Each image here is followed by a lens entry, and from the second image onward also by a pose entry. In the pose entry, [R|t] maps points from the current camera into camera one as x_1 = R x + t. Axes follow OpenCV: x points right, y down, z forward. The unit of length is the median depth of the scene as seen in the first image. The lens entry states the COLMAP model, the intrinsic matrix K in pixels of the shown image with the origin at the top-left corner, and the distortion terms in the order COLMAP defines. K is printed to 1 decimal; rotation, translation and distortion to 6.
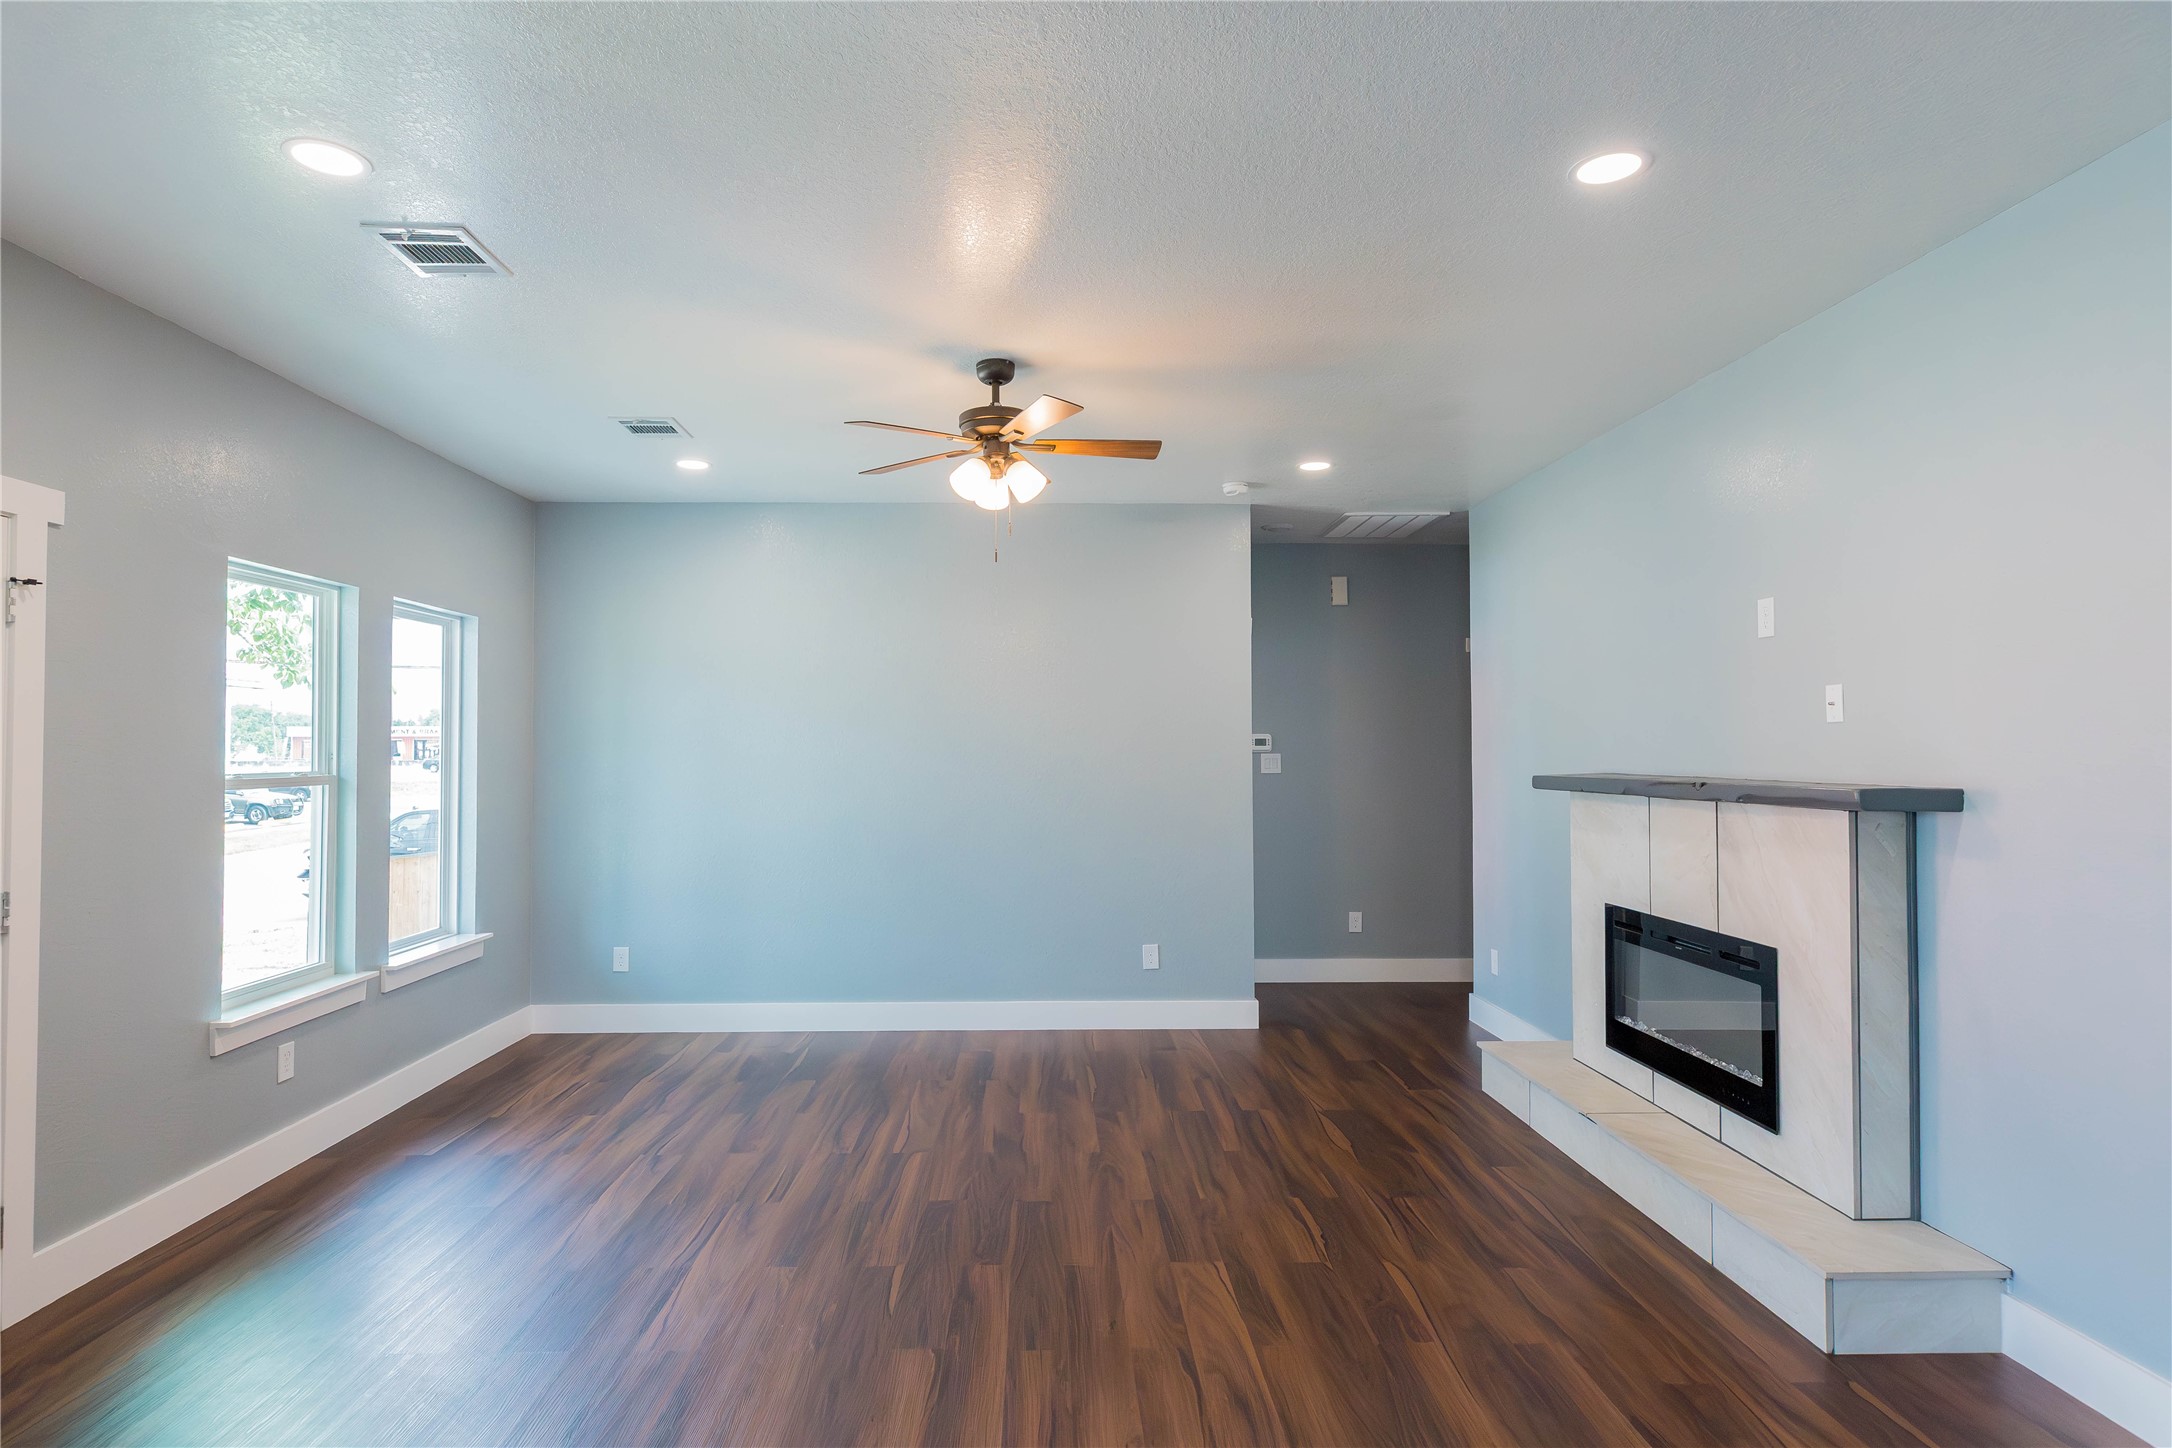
lens RADIAL K [[1168.5, 0, 1086.0], [0, 1168.5, 724.0], [0, 0, 1]] dist [-0.013335, -0.000572]
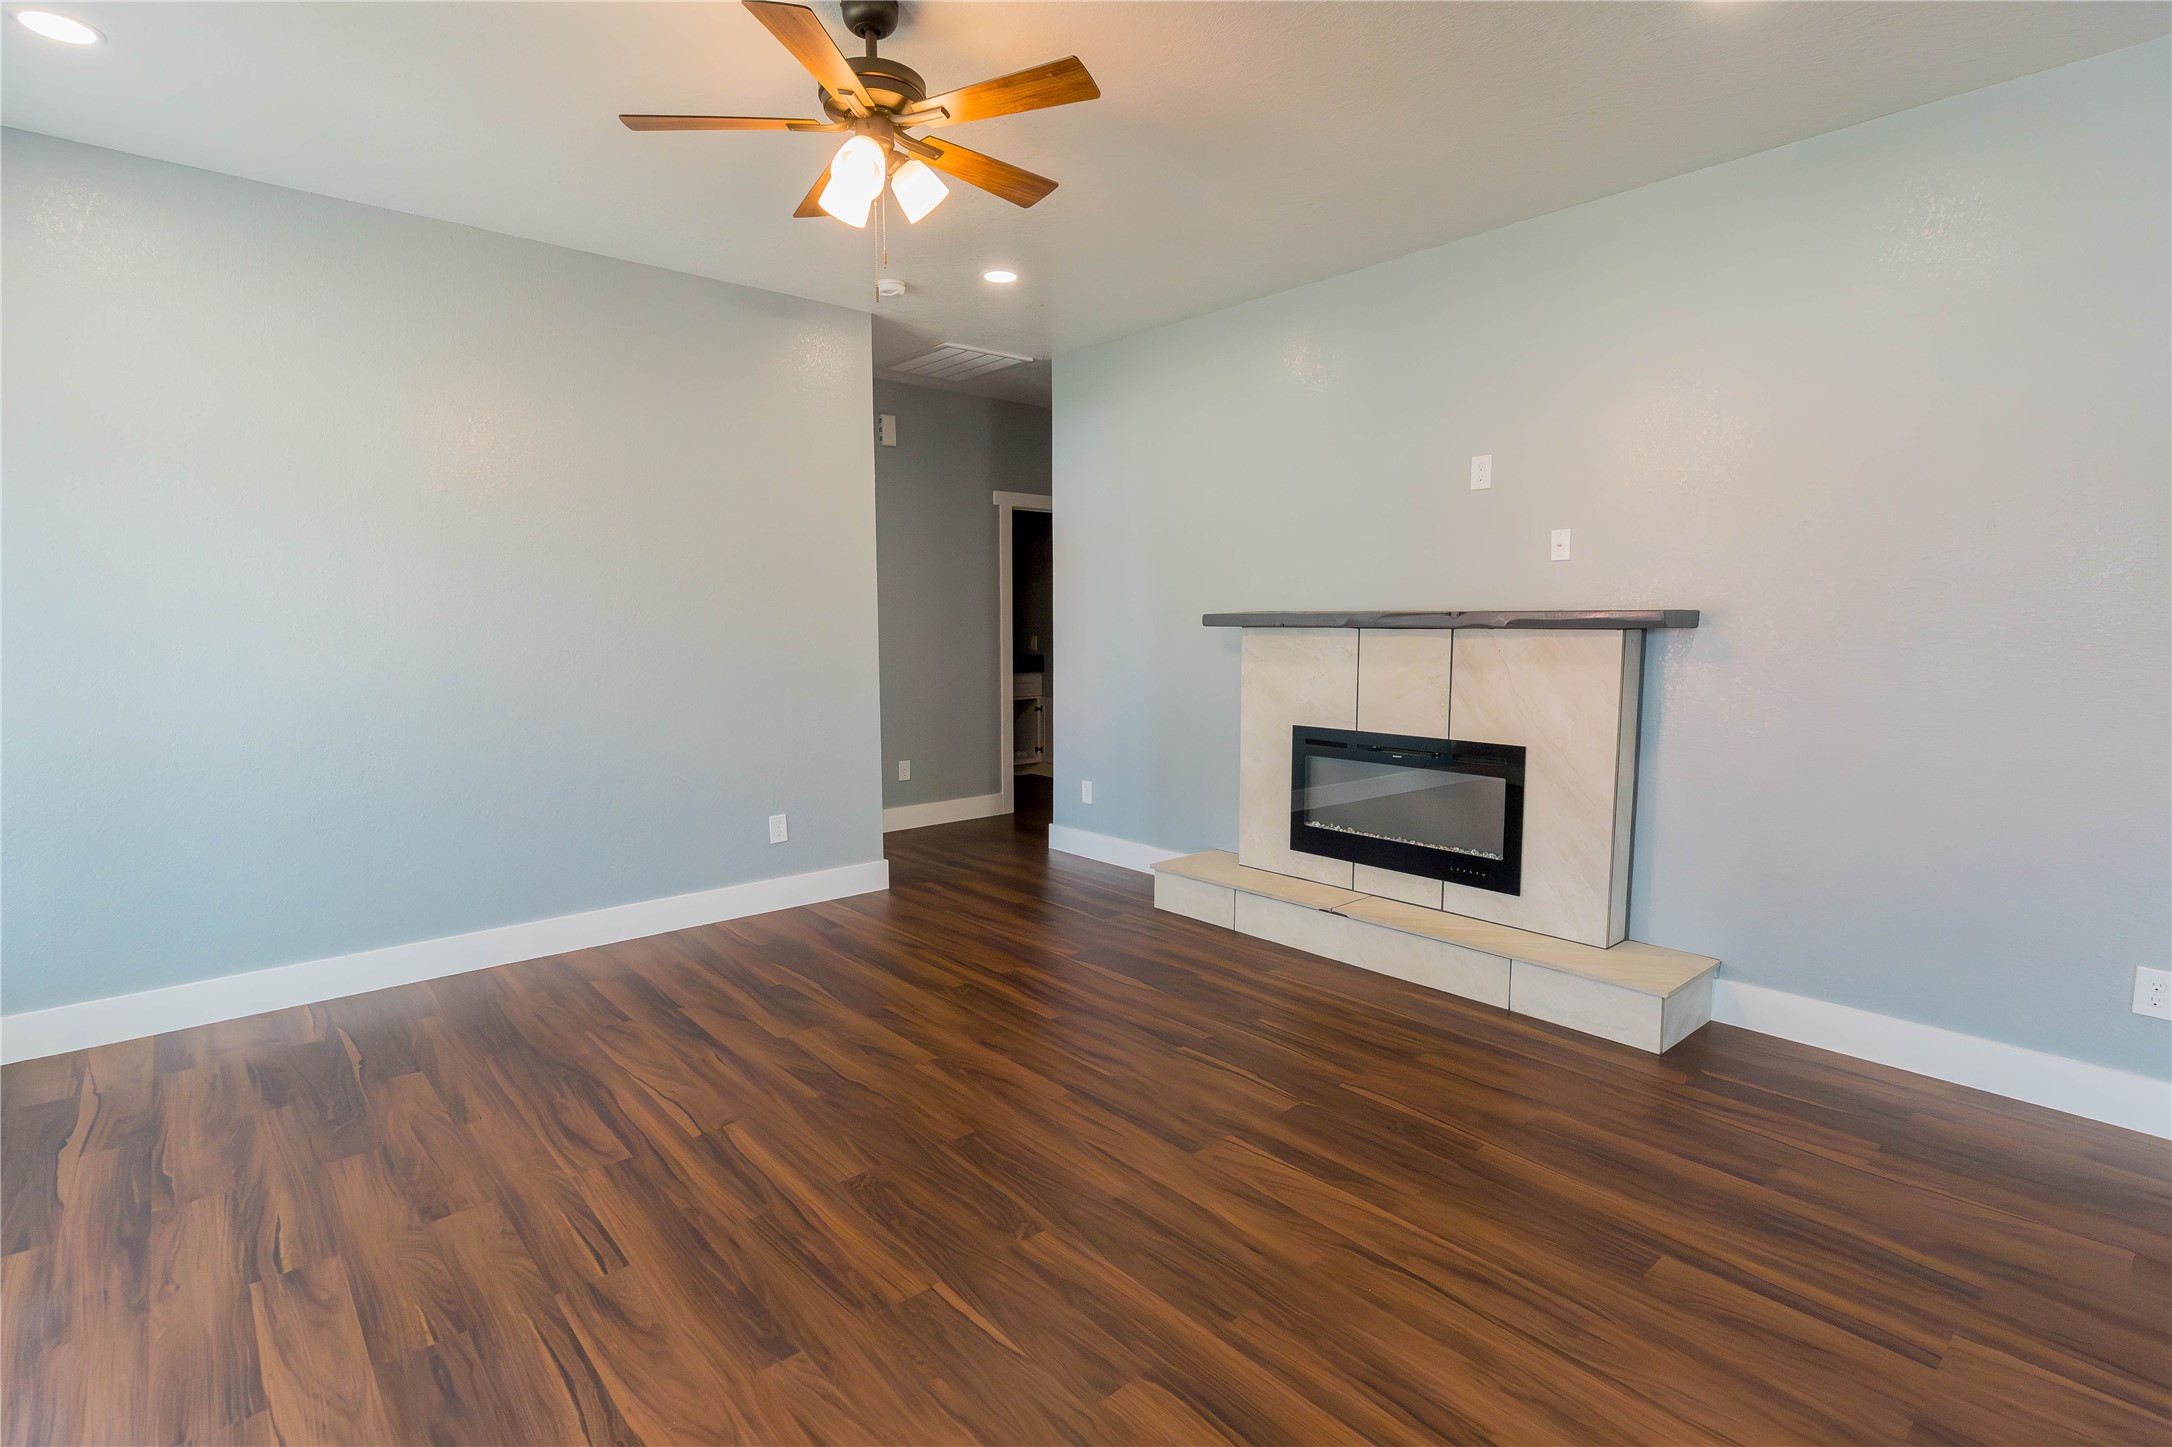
lens RADIAL K [[1038.2, 0, 1086.0], [0, 1038.2, 723.5], [0, 0, 1]] dist [0.000696, -0.000033]
pose [[0.771083, -0.068701, 0.633018, -0.372917], [-0.010691, 0.992625, 0.120752, 0.035294], [-0.636645, -0.099877, 0.764661, 0.387280]]
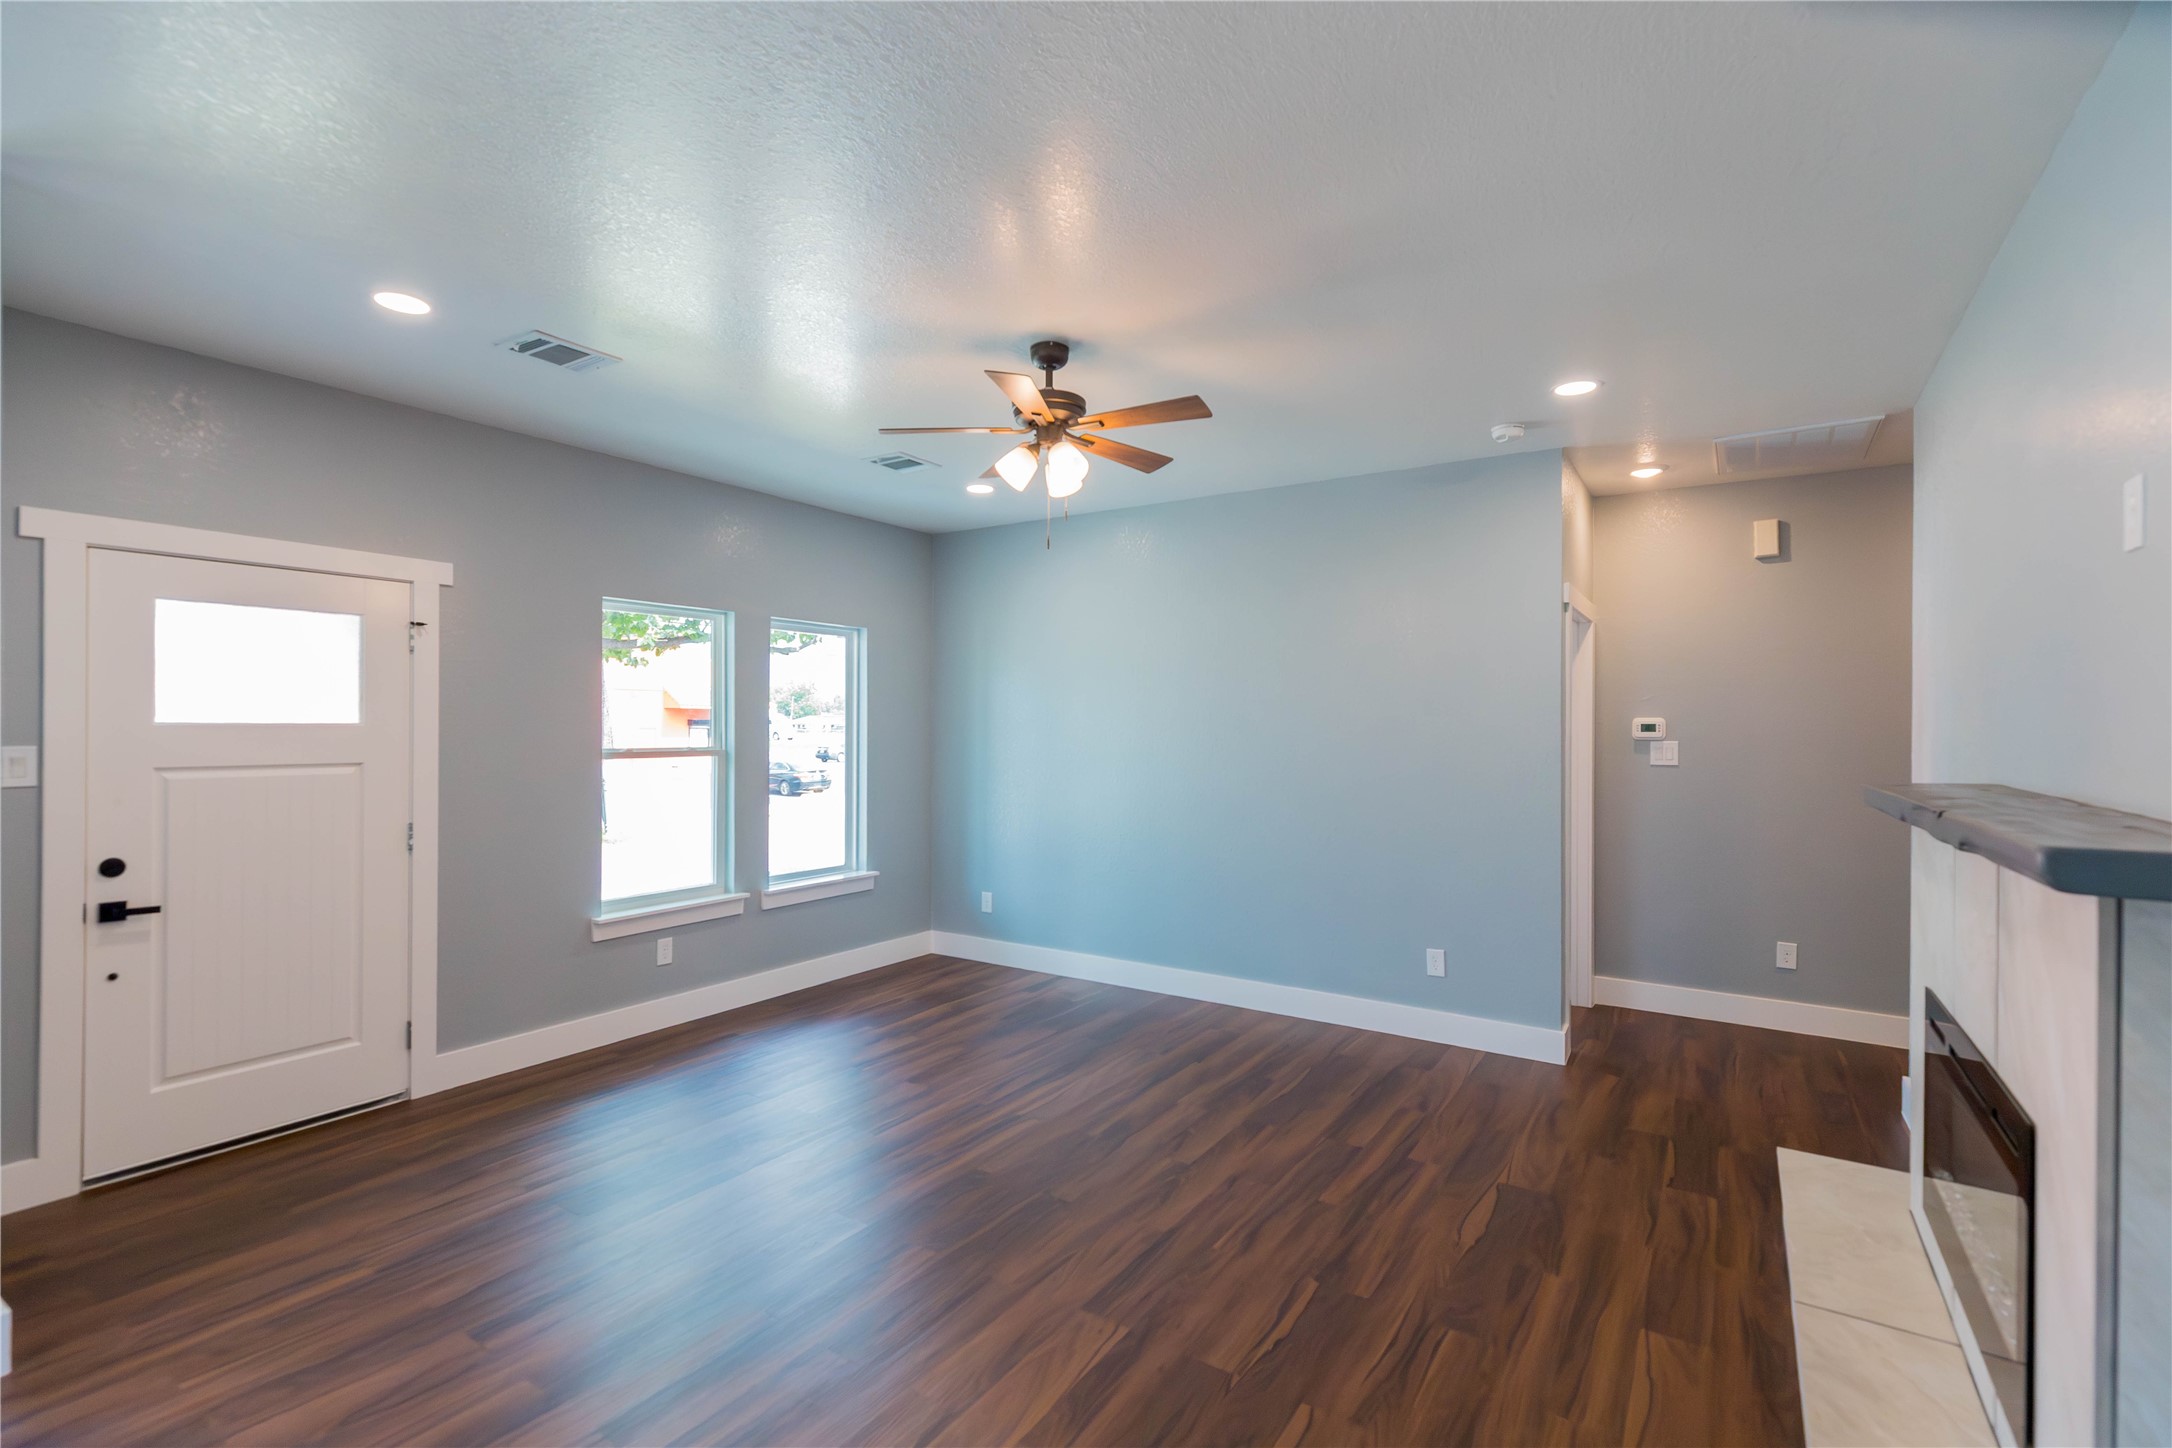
lens RADIAL K [[999.0, 0, 1079.6], [0, 999.0, 718.6], [0, 0, 1]] dist [0.000728, 0.000119]
pose [[0.810365, 0.001834, -0.585923, 0.422499], [0.007168, 0.999889, 0.013044, -0.004775], [0.585882, -0.014771, 0.810262, 0.303678]]
